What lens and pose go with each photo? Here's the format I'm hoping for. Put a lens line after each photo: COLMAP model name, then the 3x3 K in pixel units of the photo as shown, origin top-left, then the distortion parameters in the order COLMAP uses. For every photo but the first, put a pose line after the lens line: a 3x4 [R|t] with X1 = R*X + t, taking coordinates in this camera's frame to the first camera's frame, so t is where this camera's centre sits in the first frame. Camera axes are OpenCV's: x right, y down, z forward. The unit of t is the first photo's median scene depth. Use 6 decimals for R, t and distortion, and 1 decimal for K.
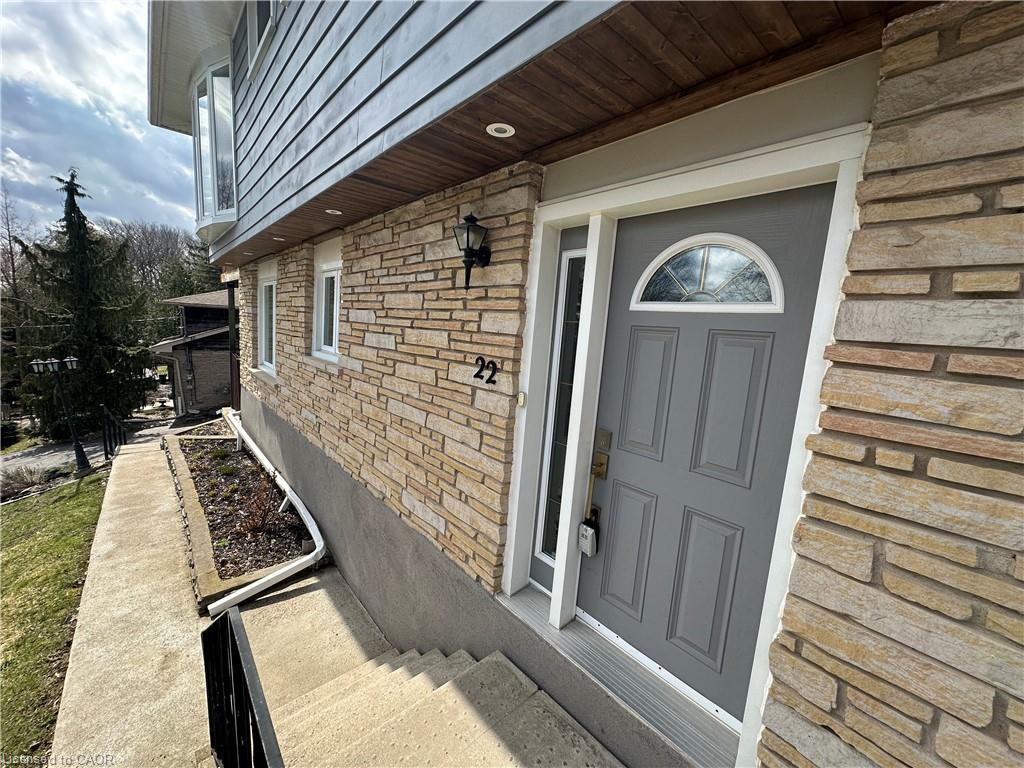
lens RADIAL K [[407.9, 0, 517.7], [0, 407.9, 382.6], [0, 0, 1]] dist [-0.008093, 0.003365]
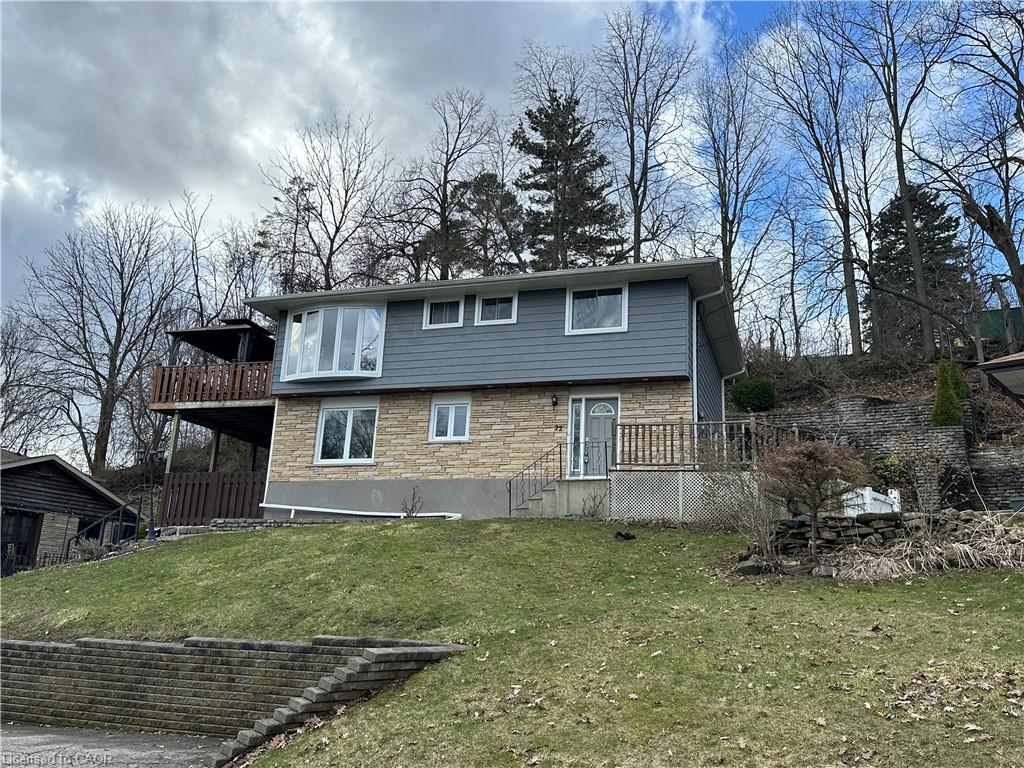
lens RADIAL K [[869.1, 0, 516.8], [0, 869.1, 380.2], [0, 0, 1]] dist [0.065425, -0.098307]
pose [[0.870834, 0.103961, 0.480458, -4.879230], [0.077709, 0.935978, -0.343375, 2.593219], [-0.485396, 0.336358, 0.807003, -6.332759]]
